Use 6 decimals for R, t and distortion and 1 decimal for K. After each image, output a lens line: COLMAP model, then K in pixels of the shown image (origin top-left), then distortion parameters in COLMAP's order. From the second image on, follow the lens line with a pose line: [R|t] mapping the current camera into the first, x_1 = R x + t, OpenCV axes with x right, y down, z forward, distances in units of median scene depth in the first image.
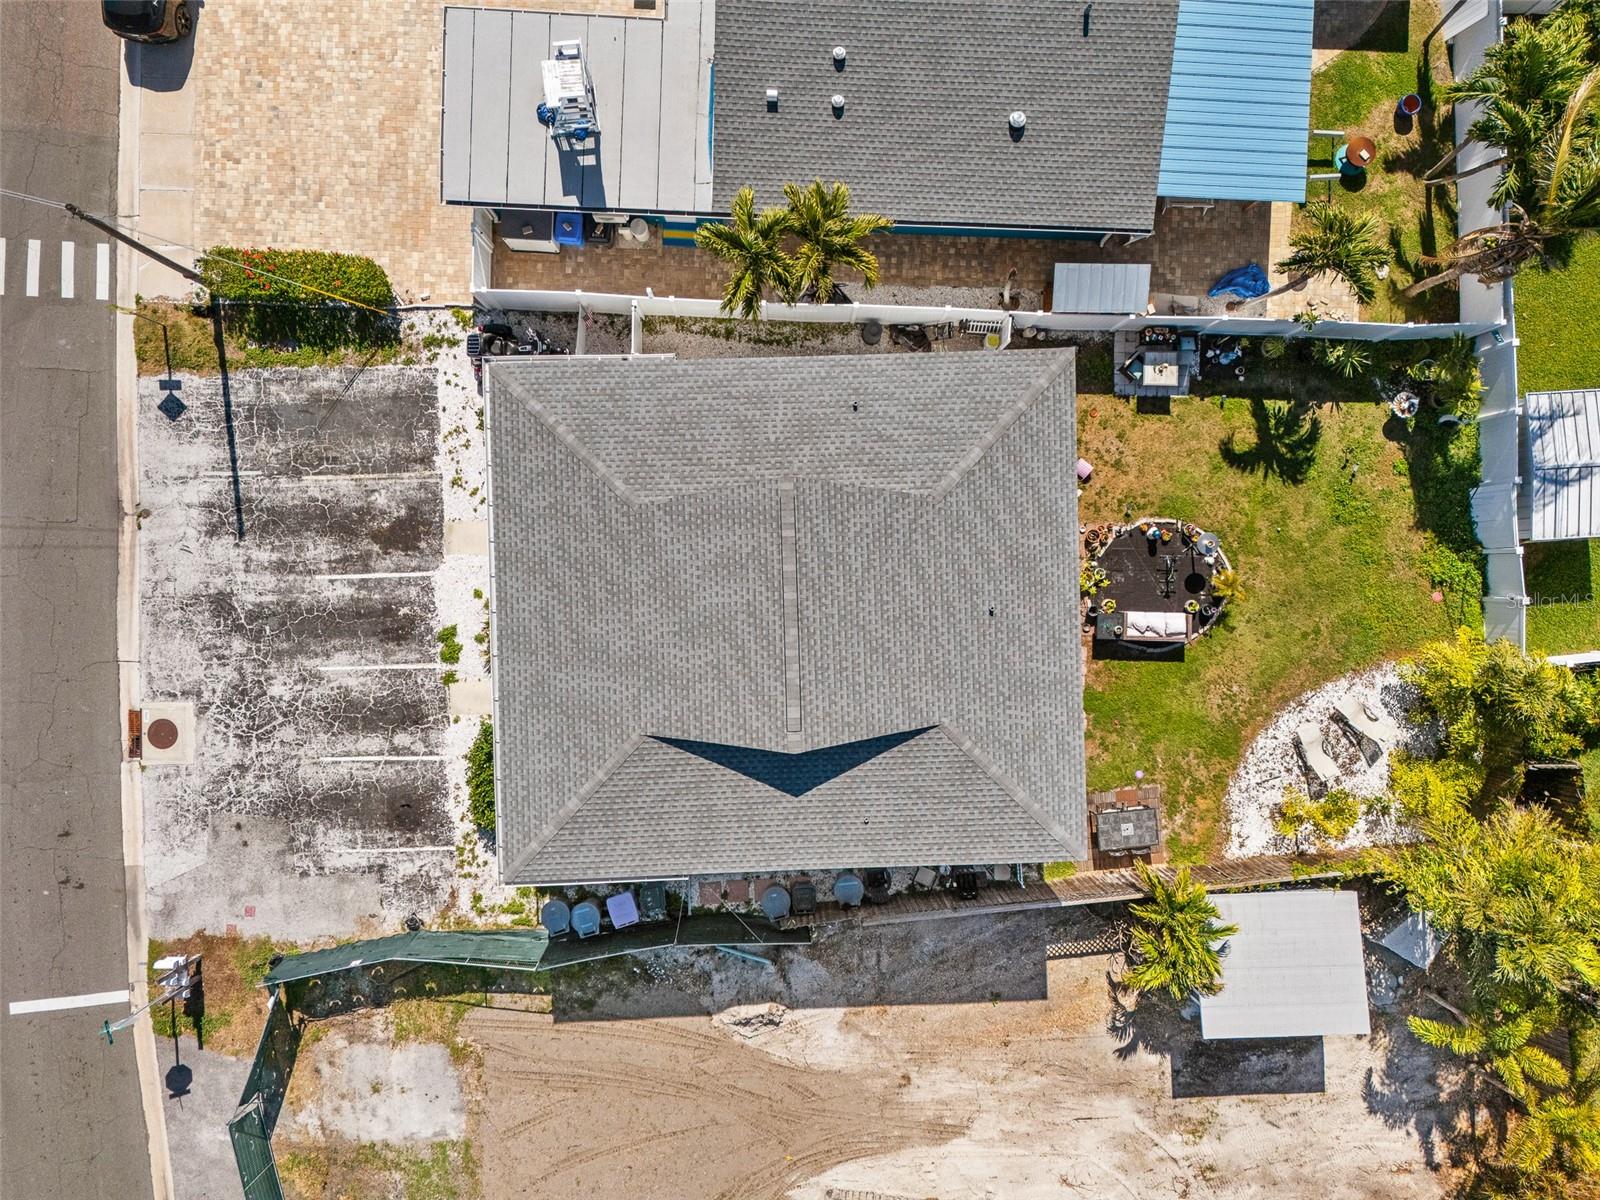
lens RADIAL K [[1189.0, 0, 800.0], [0, 1189.0, 600.0], [0, 0, 1]] dist [0.062052, -0.044292]
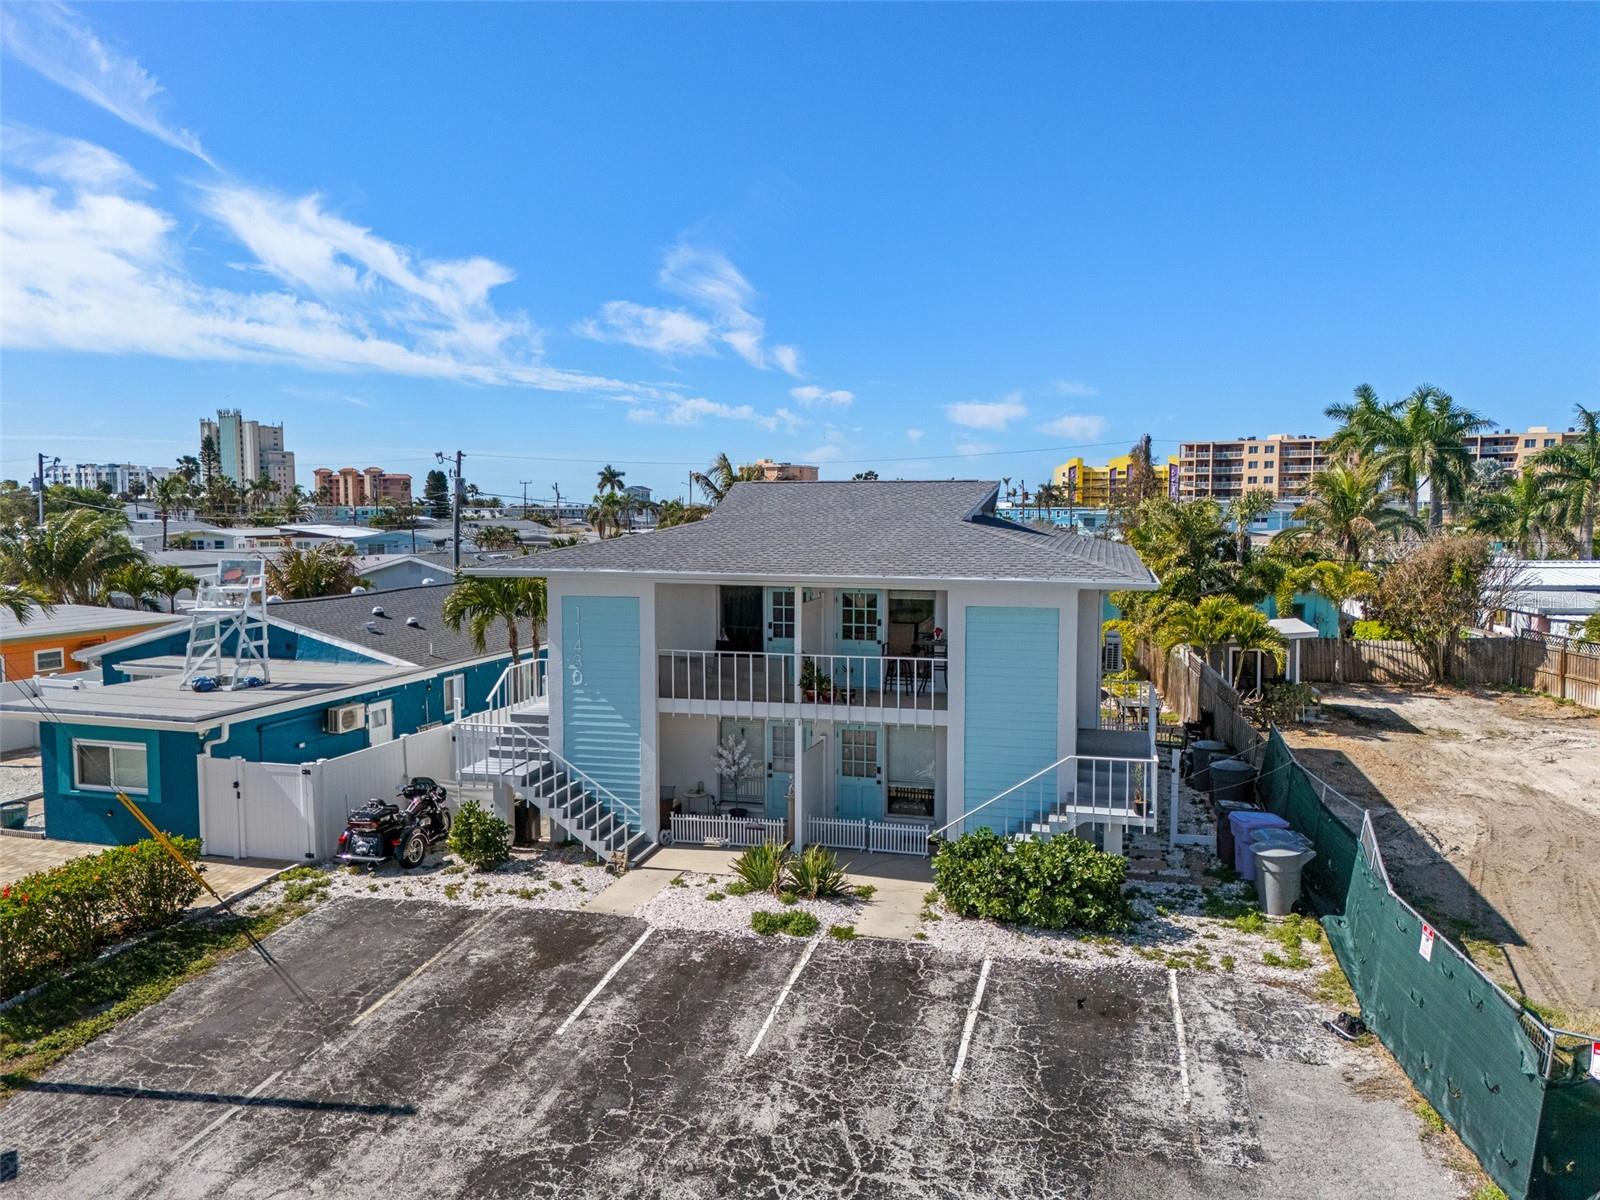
lens RADIAL K [[1189.0, 0, 800.0], [0, 1189.0, 600.0], [0, 0, 1]] dist [0.062052, -0.044292]
pose [[0.280094, -0.087708, 0.955958, -0.802201], [0.959852, 0.009779, -0.280337, 0.196918], [0.015240, 0.996098, 0.086925, 0.797393]]
